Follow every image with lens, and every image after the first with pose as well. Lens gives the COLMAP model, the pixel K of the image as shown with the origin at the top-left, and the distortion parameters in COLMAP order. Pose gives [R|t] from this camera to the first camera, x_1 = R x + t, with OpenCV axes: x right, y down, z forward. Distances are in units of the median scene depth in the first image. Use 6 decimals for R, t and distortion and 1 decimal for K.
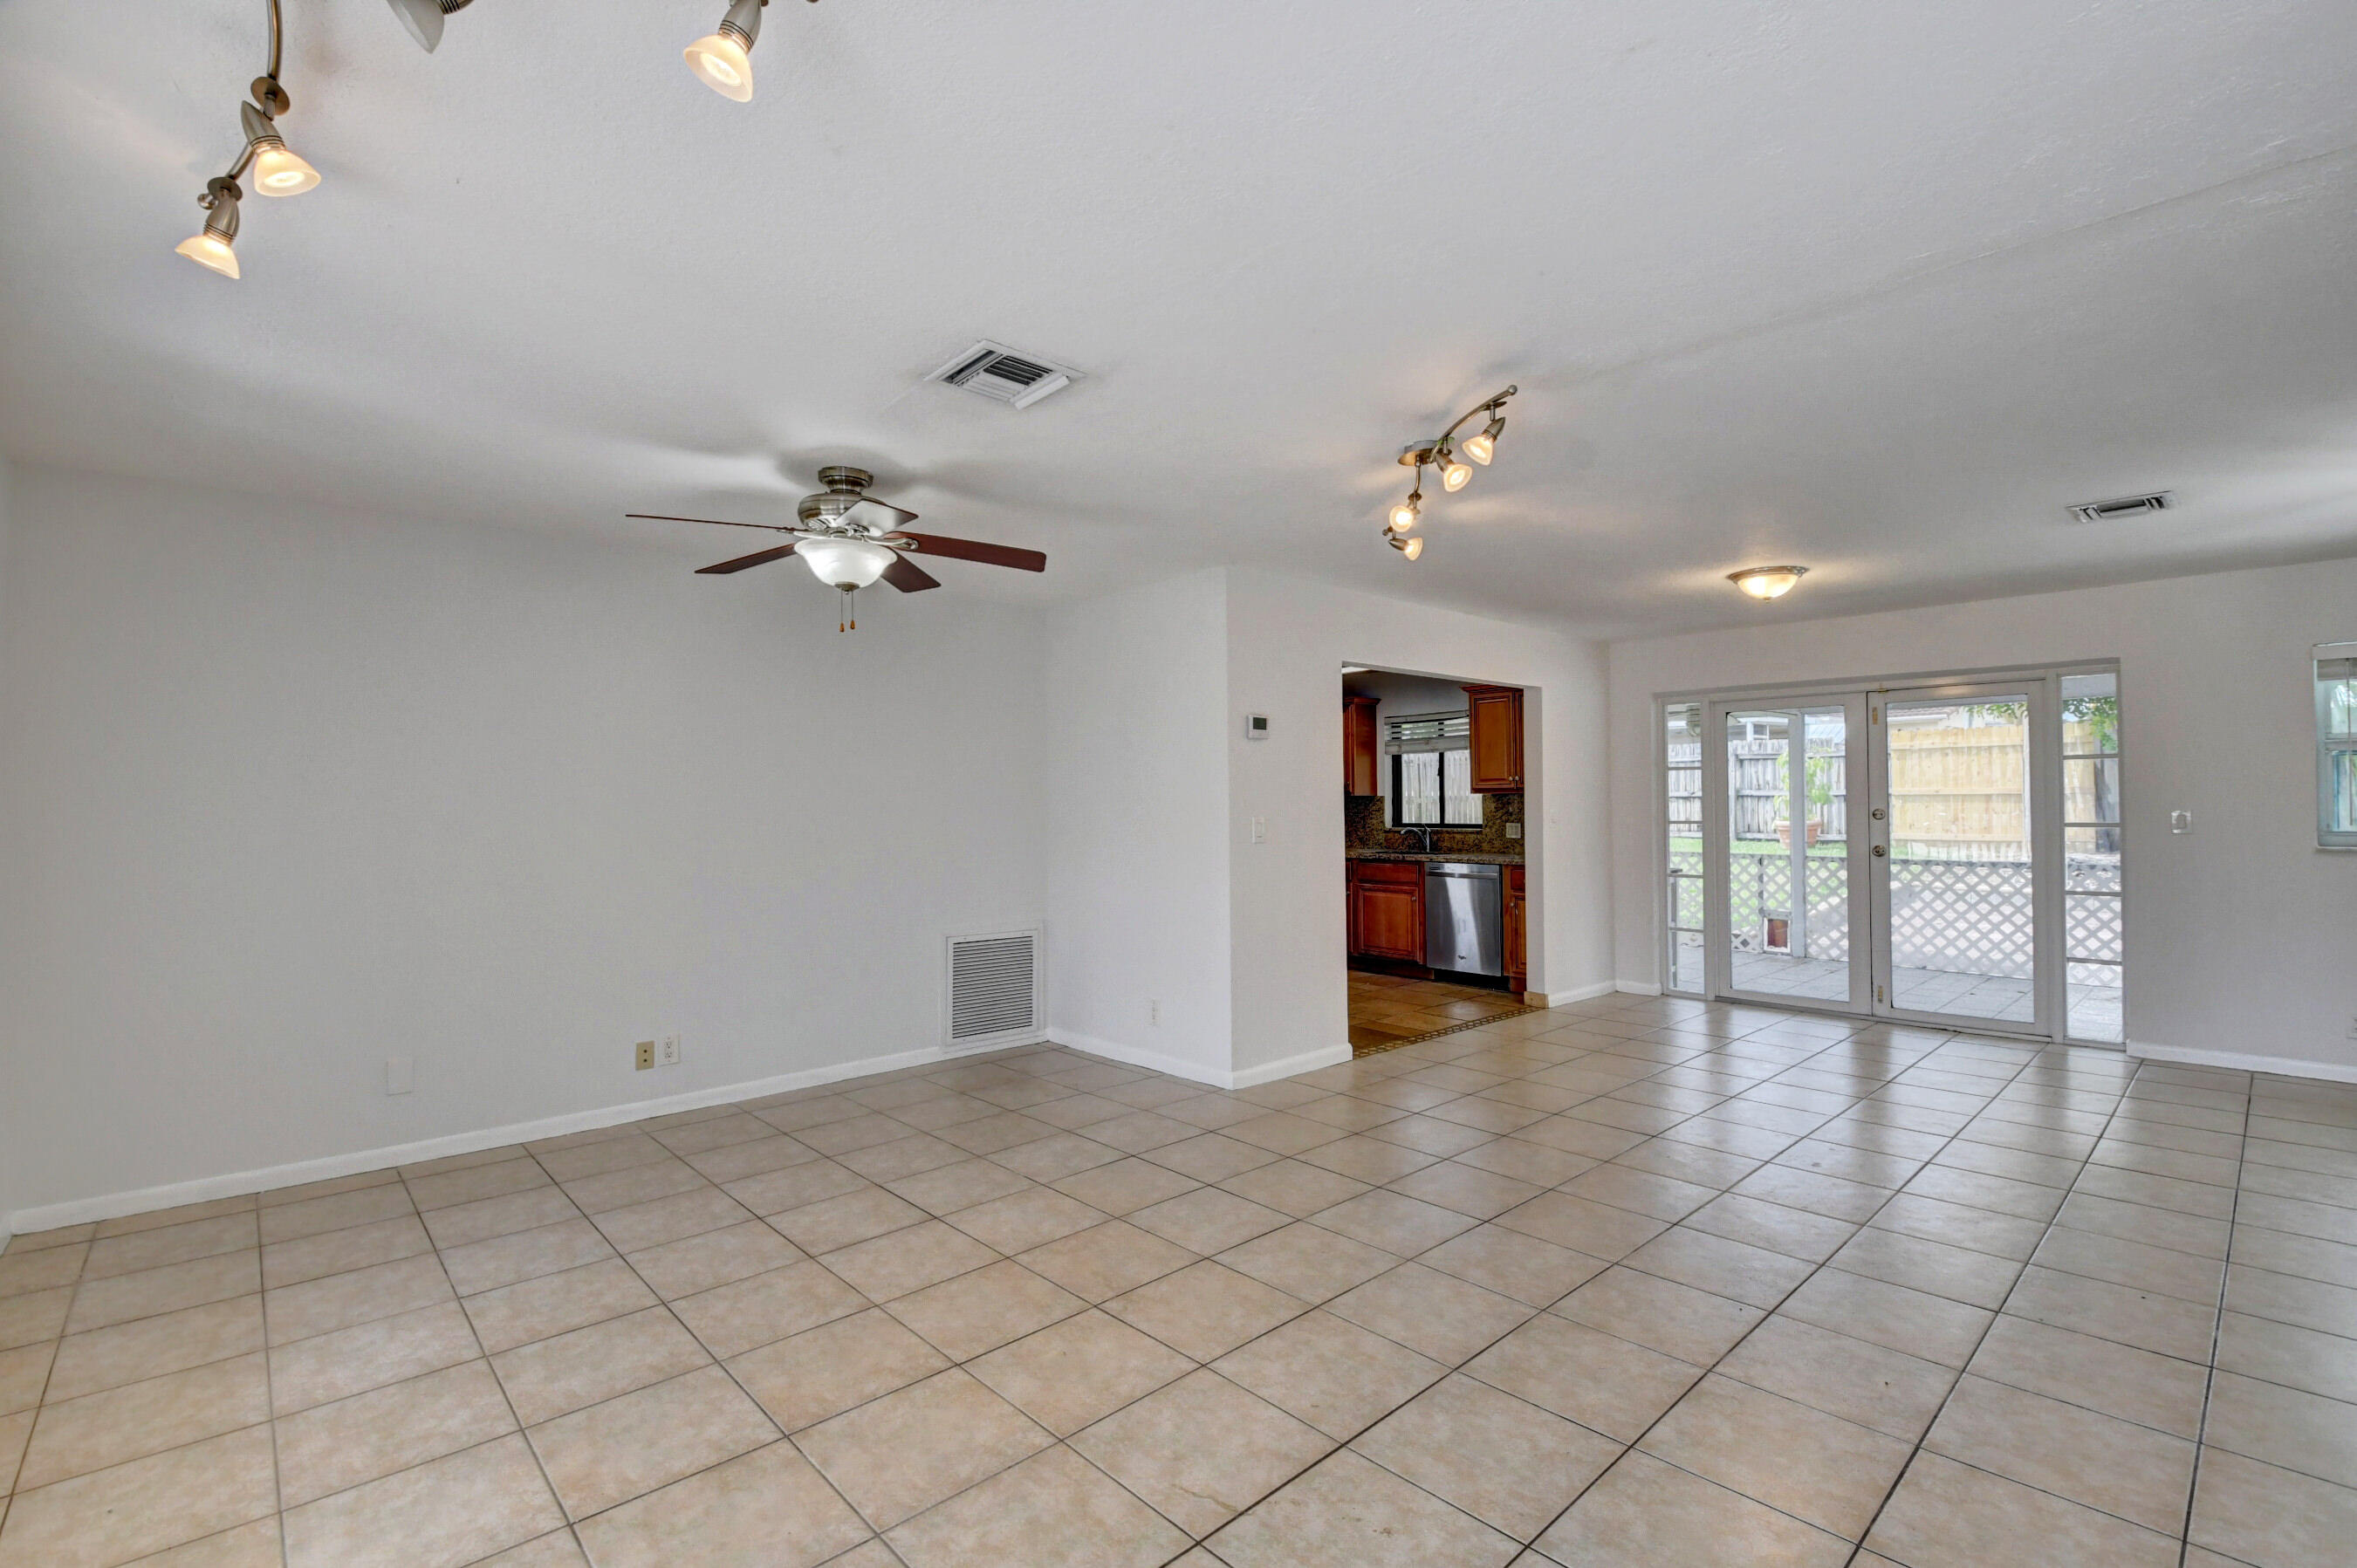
lens RADIAL K [[1036.5, 0, 1176.9], [0, 1036.5, 784.3], [0, 0, 1]] dist [0.019900, -0.031210]
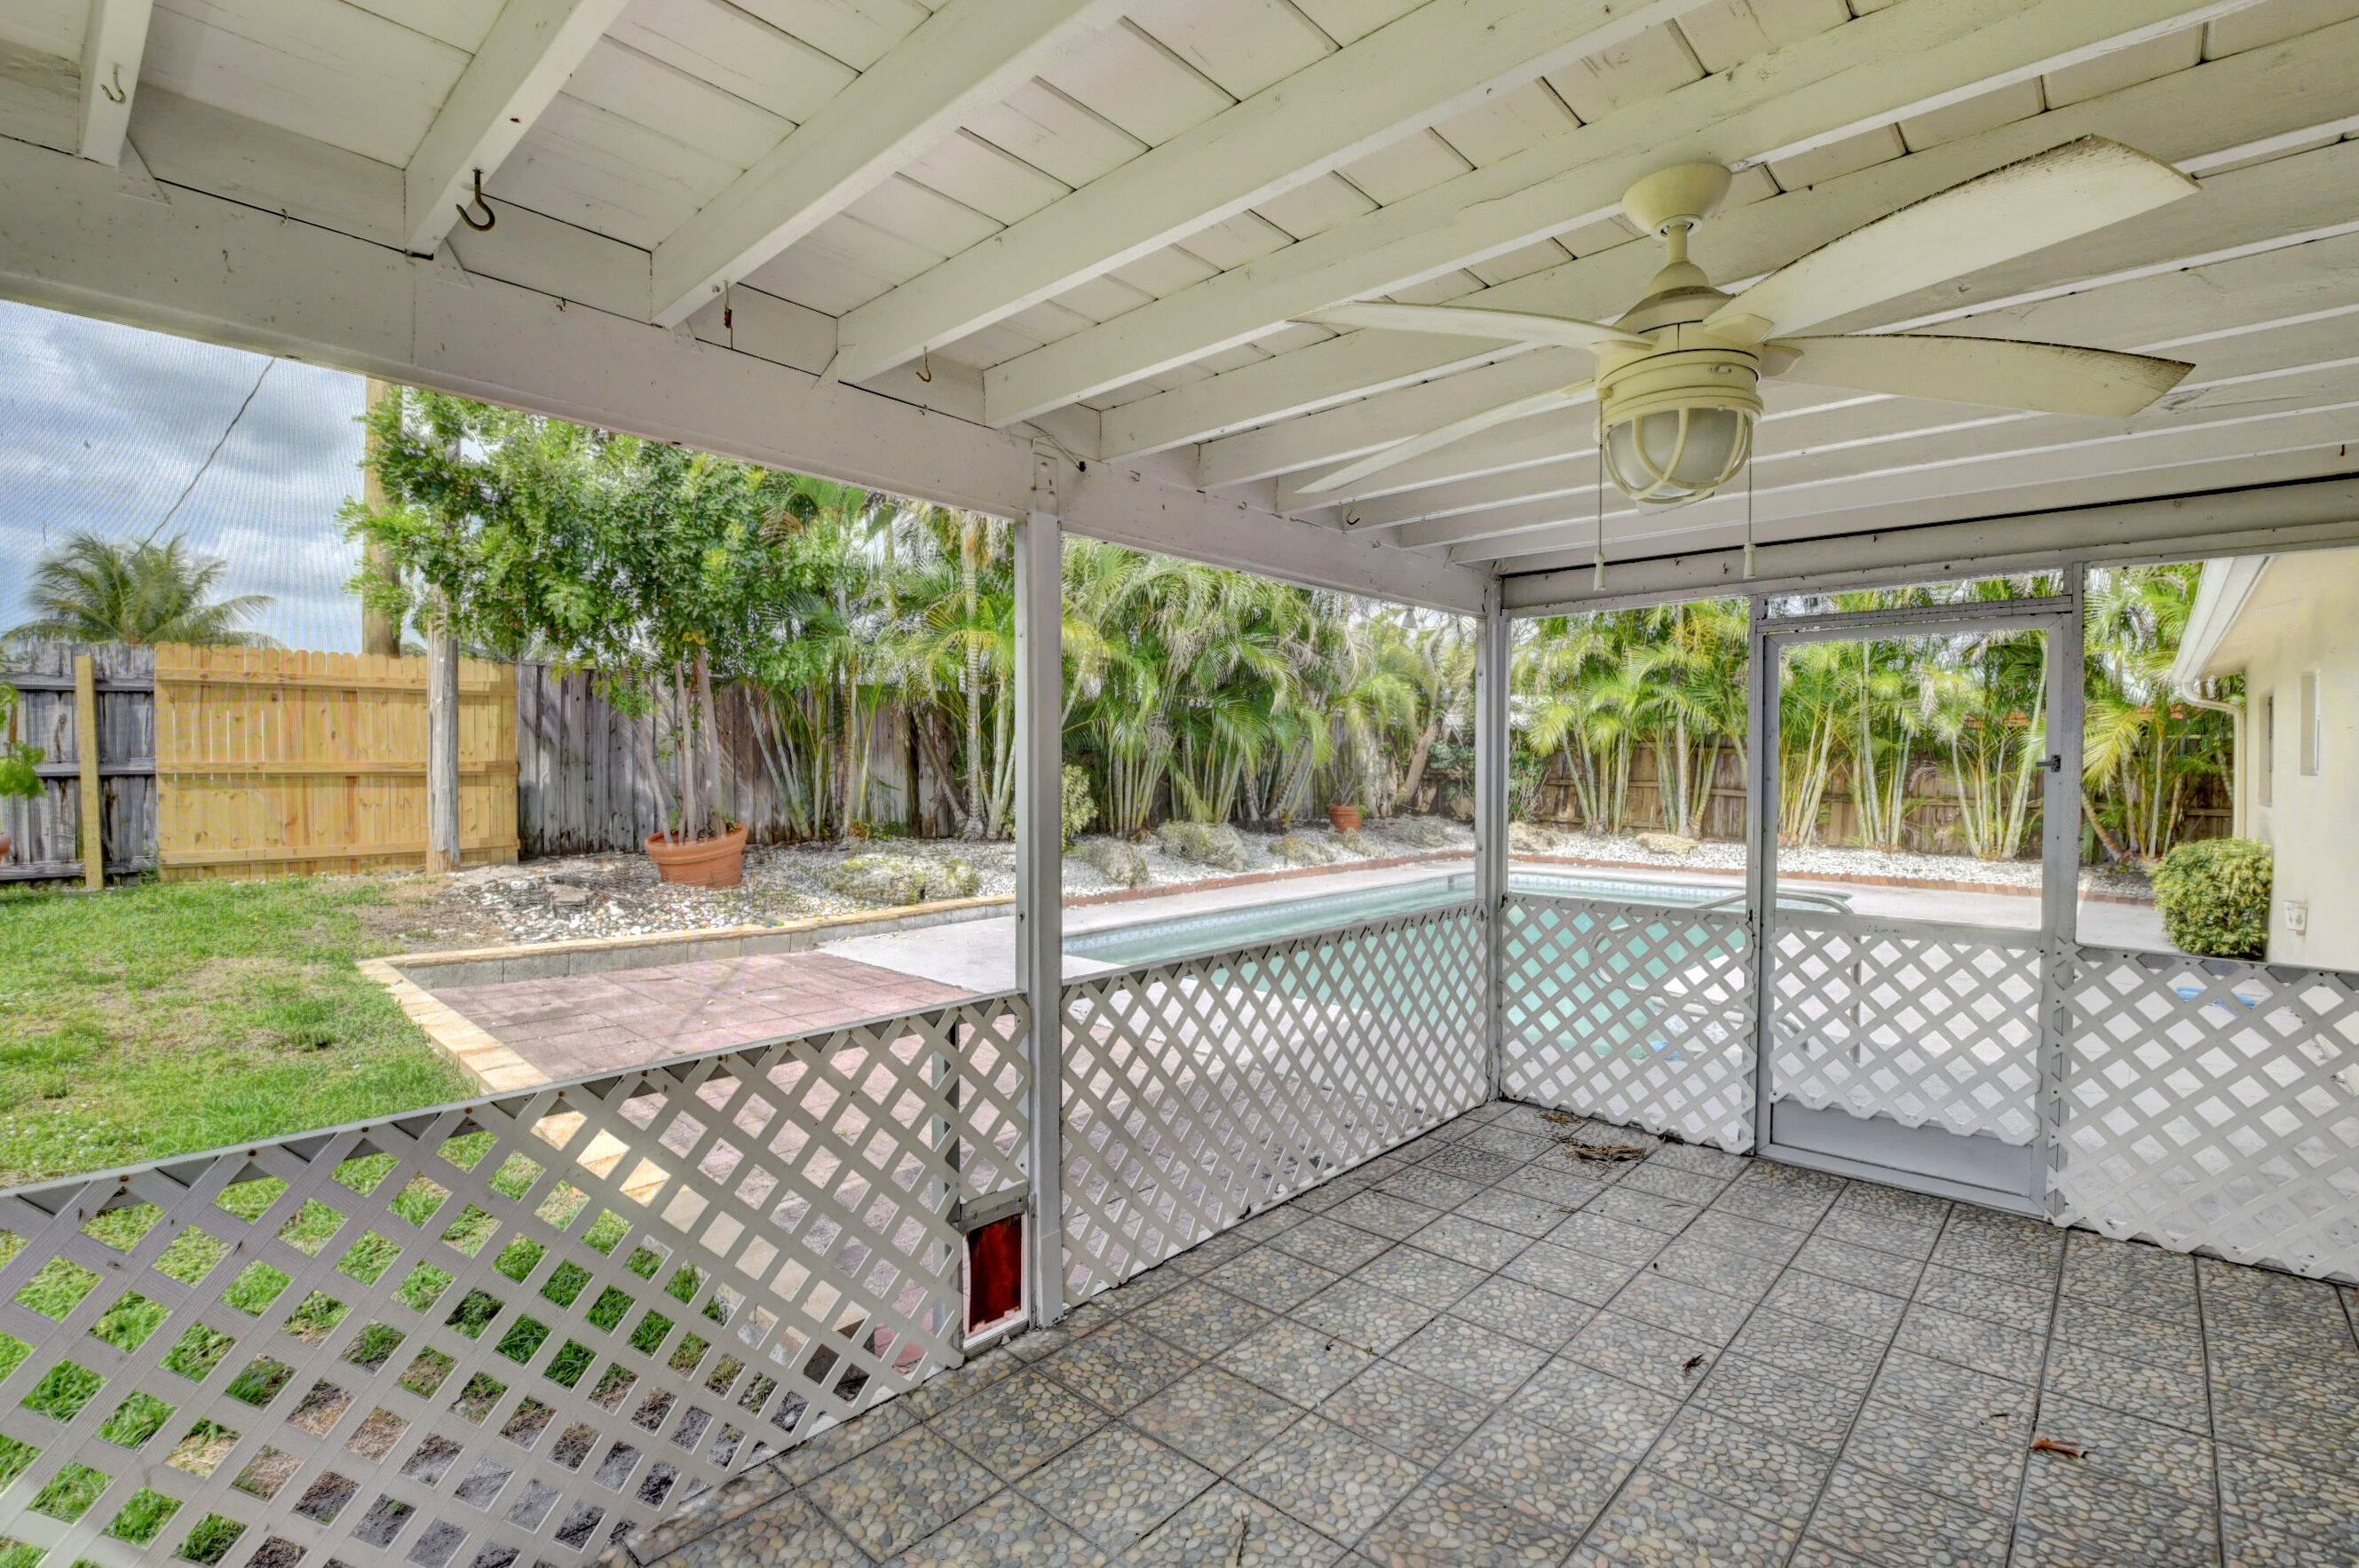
lens RADIAL K [[1051.2, 0, 1170.5], [0, 1051.2, 785.7], [0, 0, 1]] dist [0.003217, -0.018940]
pose [[-0.083112, -0.009940, 0.996491, 0.405108], [-0.015602, 0.999841, 0.008672, 0.009001], [-0.996418, -0.014826, -0.083254, 1.379813]]
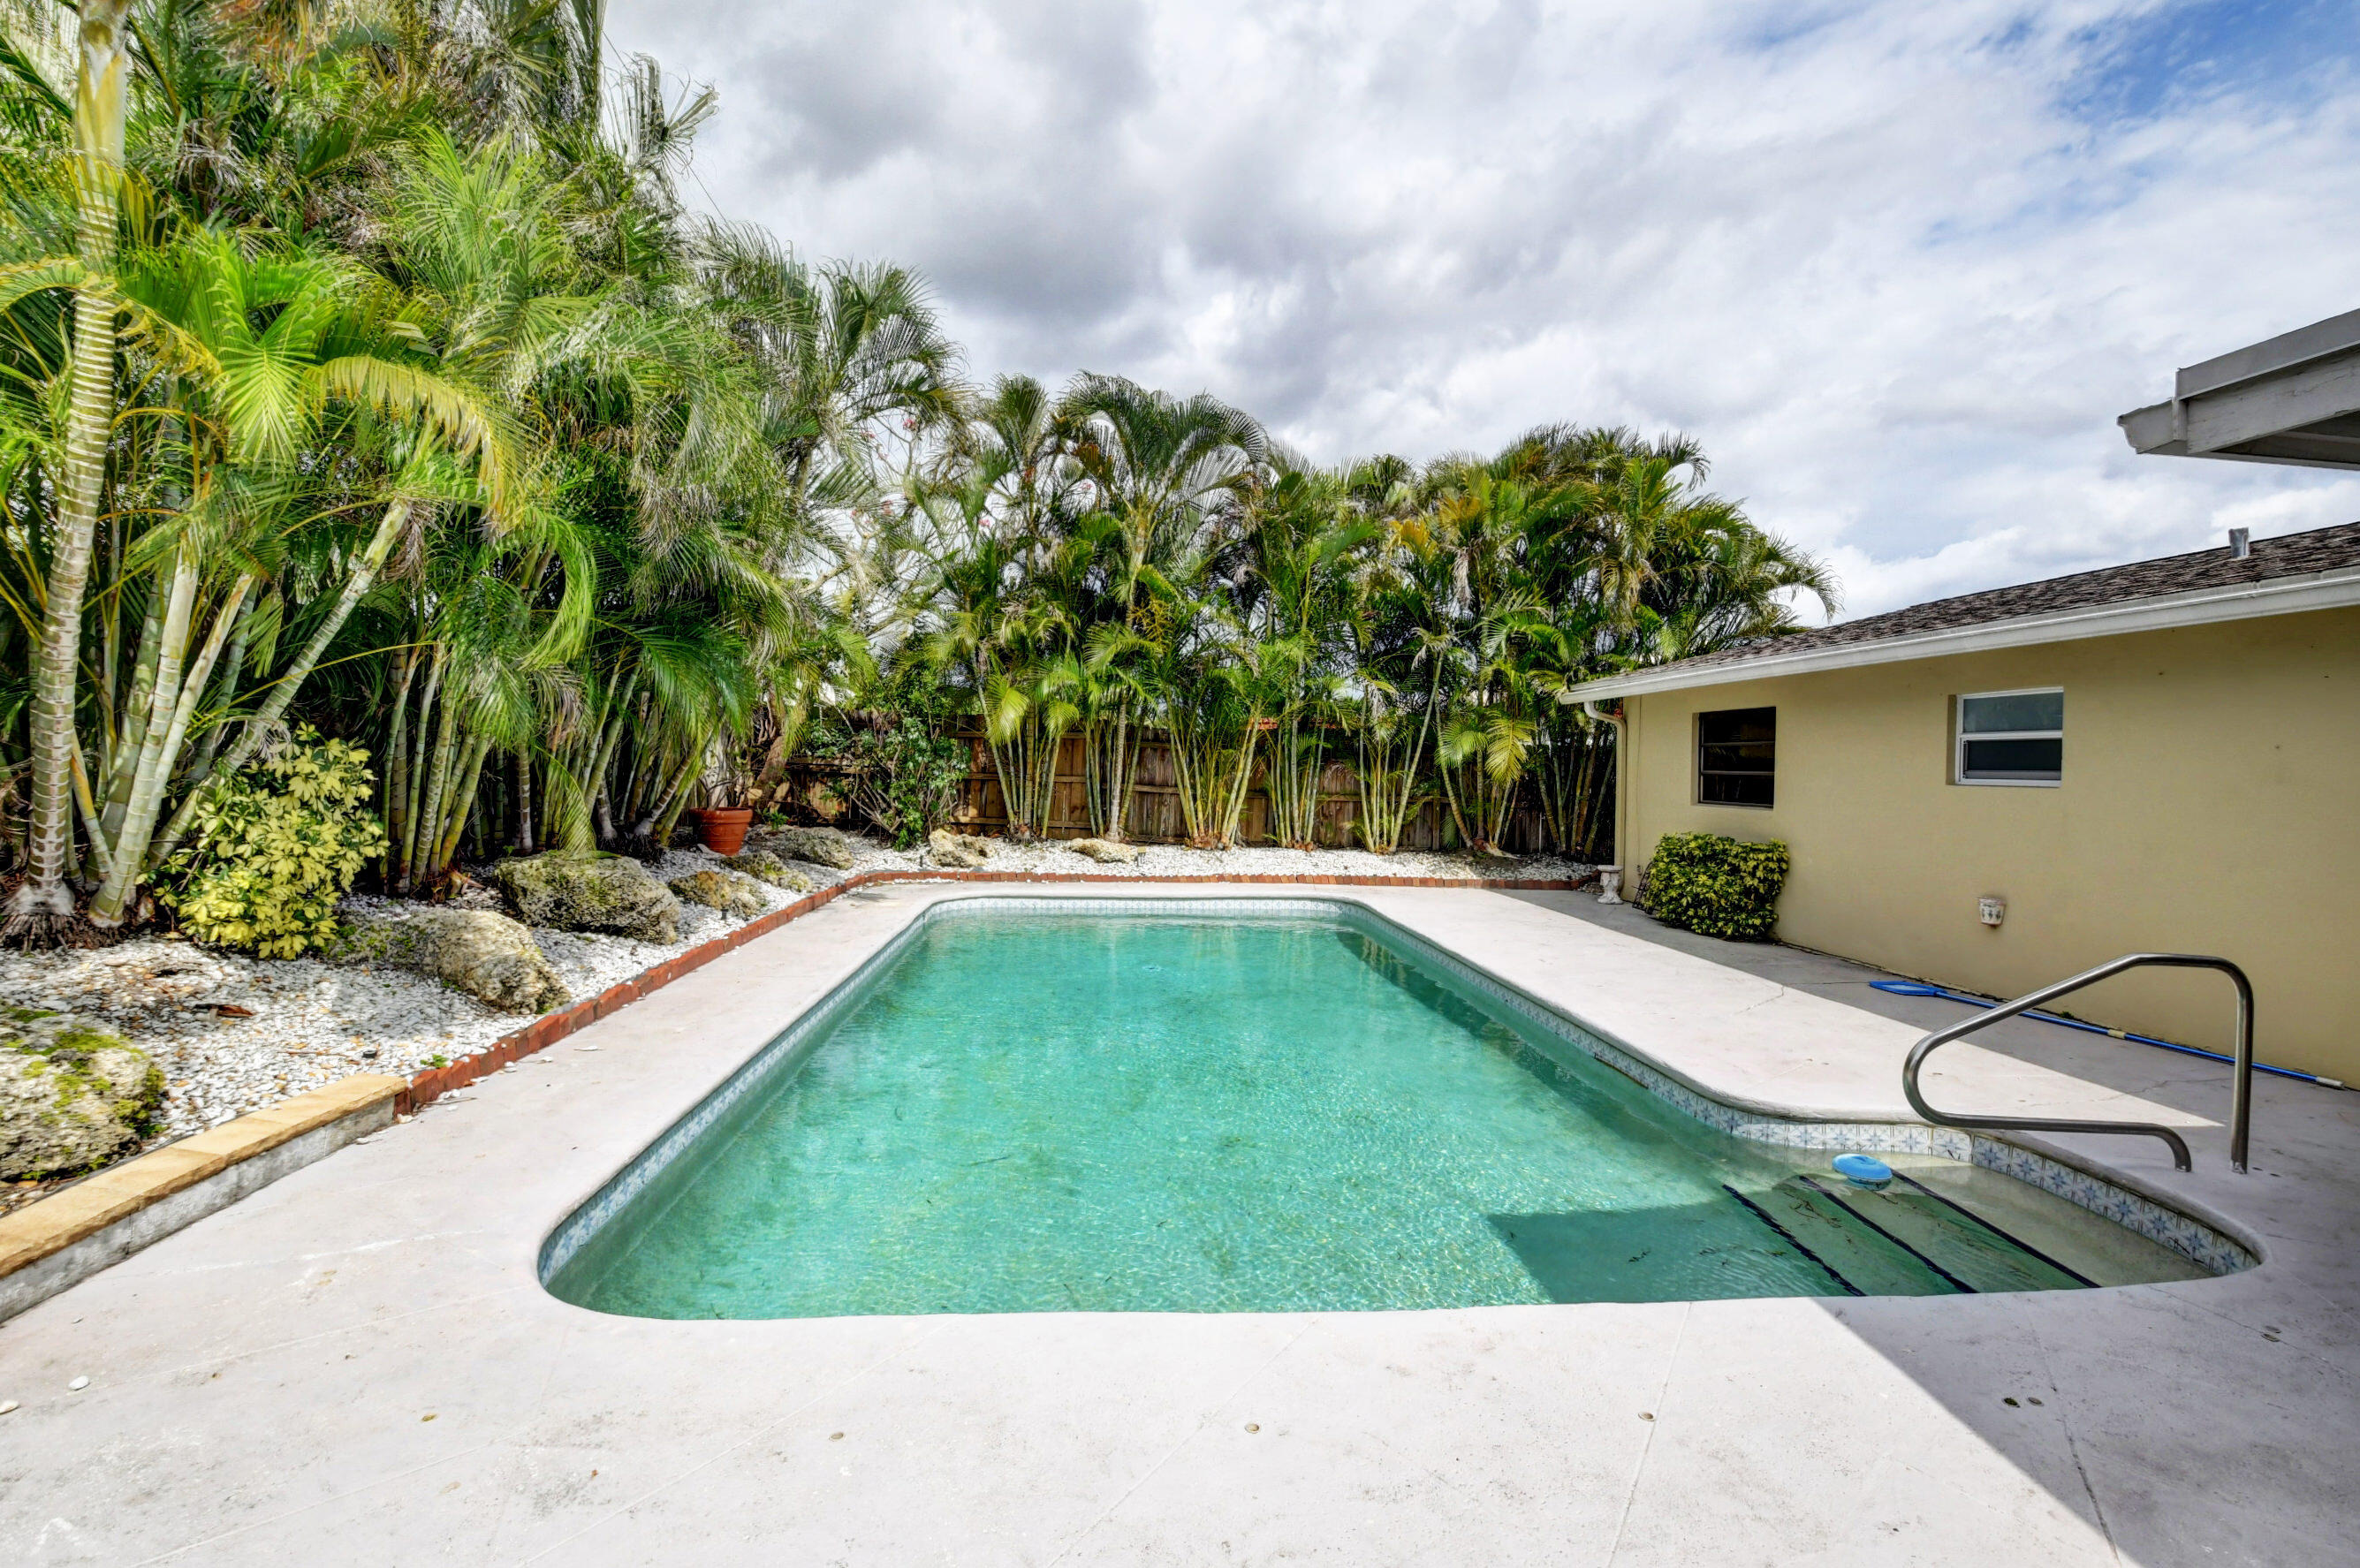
lens RADIAL K [[1037.7, 0, 1178.4], [0, 1037.7, 784.3], [0, 0, 1]] dist [0.019900, -0.031210]
pose [[-0.793744, -0.019553, 0.607937, 1.283623], [-0.022559, 0.999742, 0.002700, 0.005460], [-0.607833, -0.011571, -0.793980, 1.640747]]
